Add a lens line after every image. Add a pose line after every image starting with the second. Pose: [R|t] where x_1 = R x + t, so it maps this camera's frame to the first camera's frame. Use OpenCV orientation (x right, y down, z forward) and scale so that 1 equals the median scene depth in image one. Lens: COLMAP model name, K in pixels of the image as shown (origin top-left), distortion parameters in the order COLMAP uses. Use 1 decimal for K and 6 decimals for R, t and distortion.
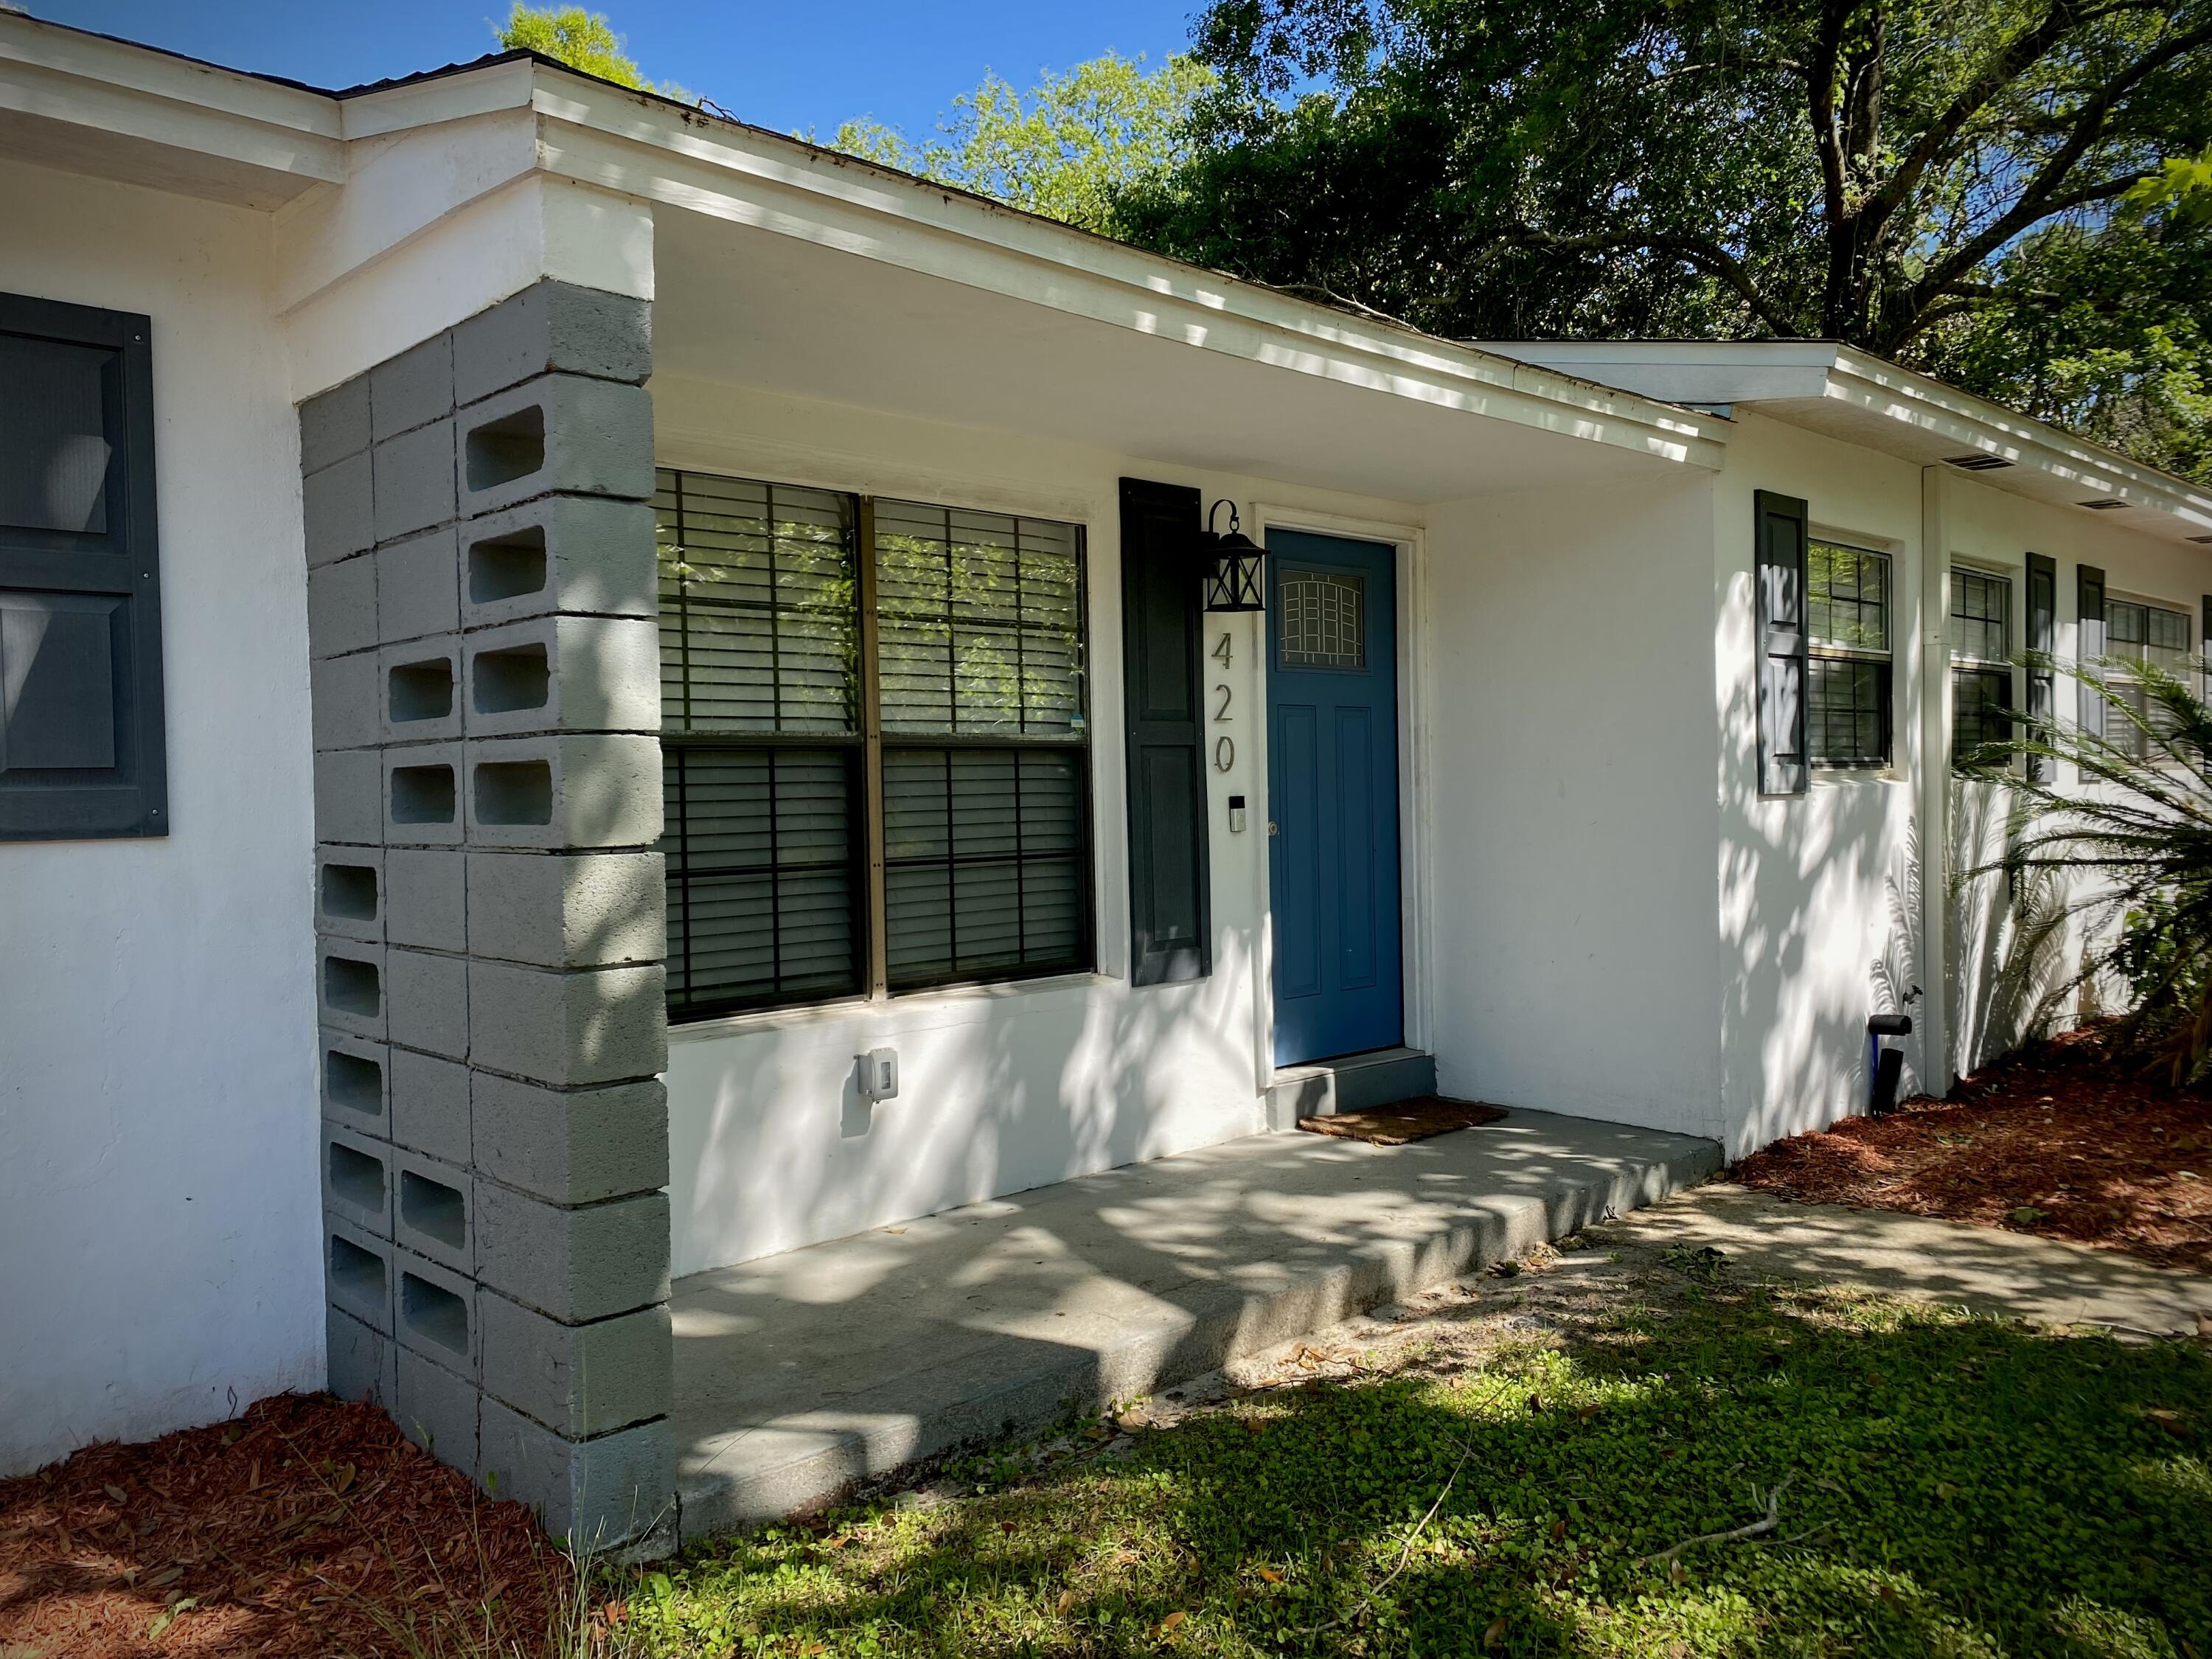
lens RADIAL K [[1678.2, 0, 1100.0], [0, 1678.2, 828.2], [0, 0, 1]] dist [0.045763, -0.052203]
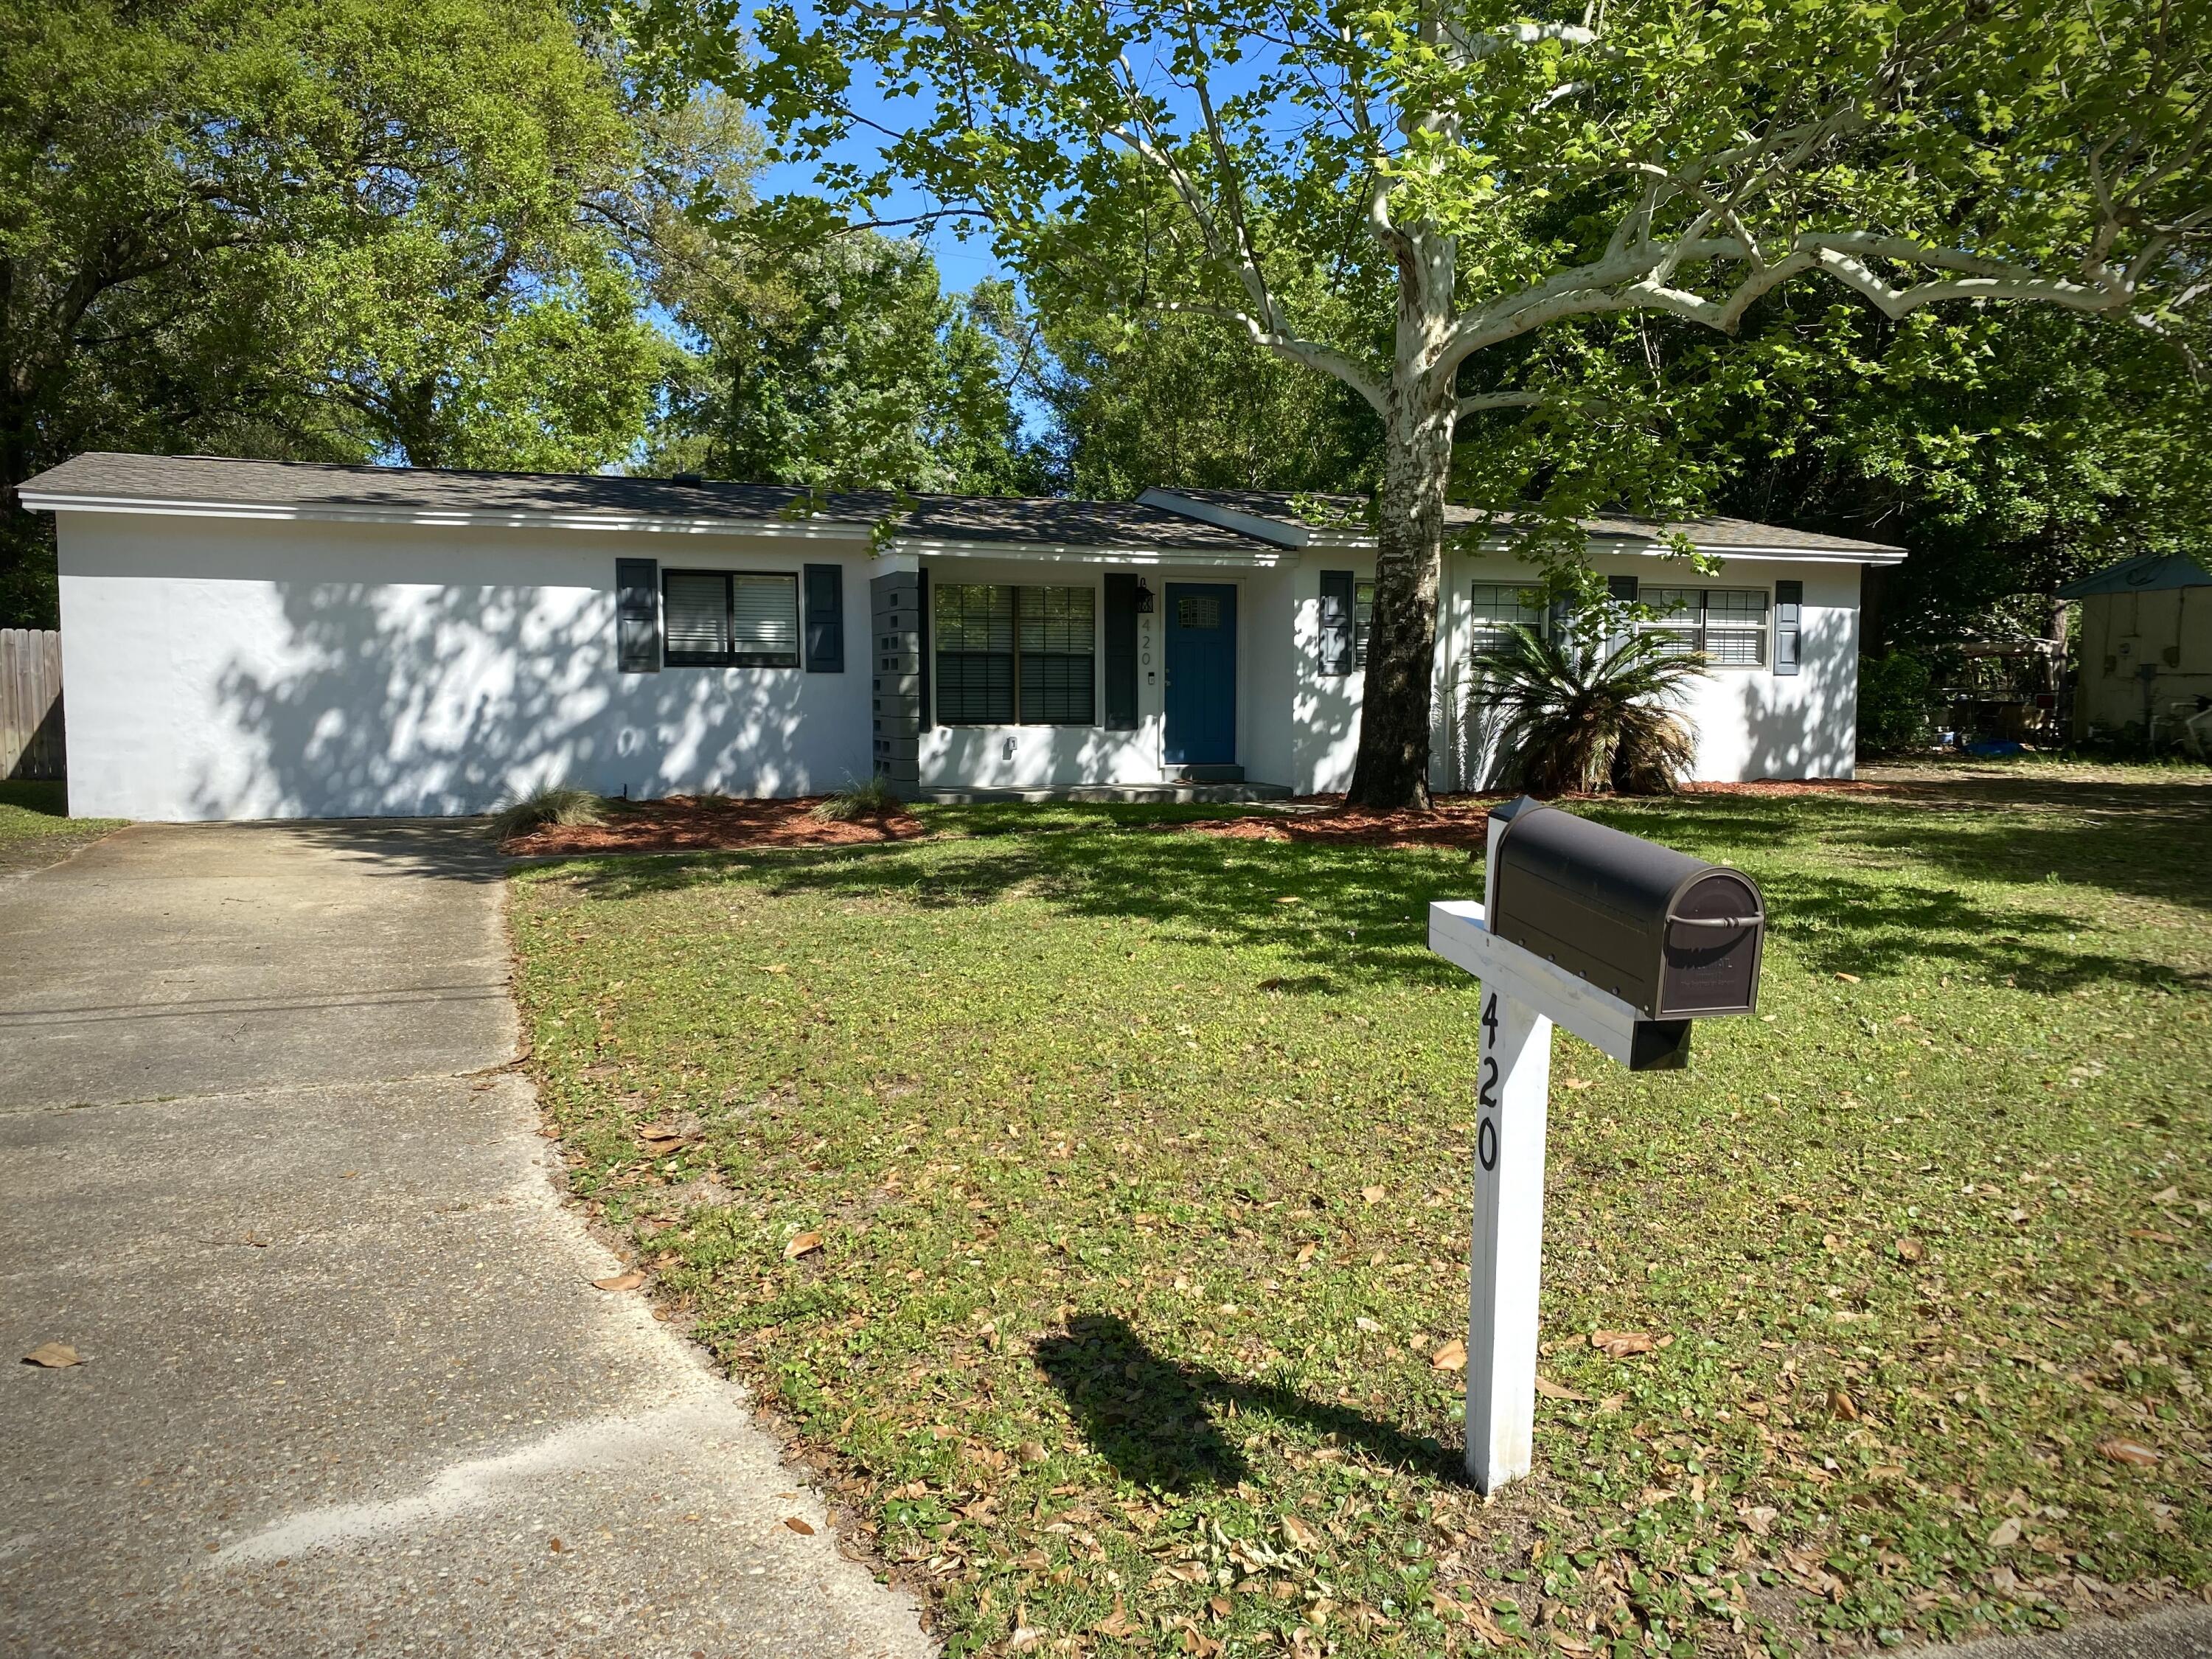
lens RADIAL K [[1678.2, 0, 1108.0], [0, 1678.2, 829.9], [0, 0, 1]] dist [0.045763, -0.052203]
pose [[0.938581, 0.046501, -0.341911, 1.135679], [-0.027378, 0.997790, 0.060545, 0.089422], [0.343971, -0.047465, 0.937780, -2.032963]]
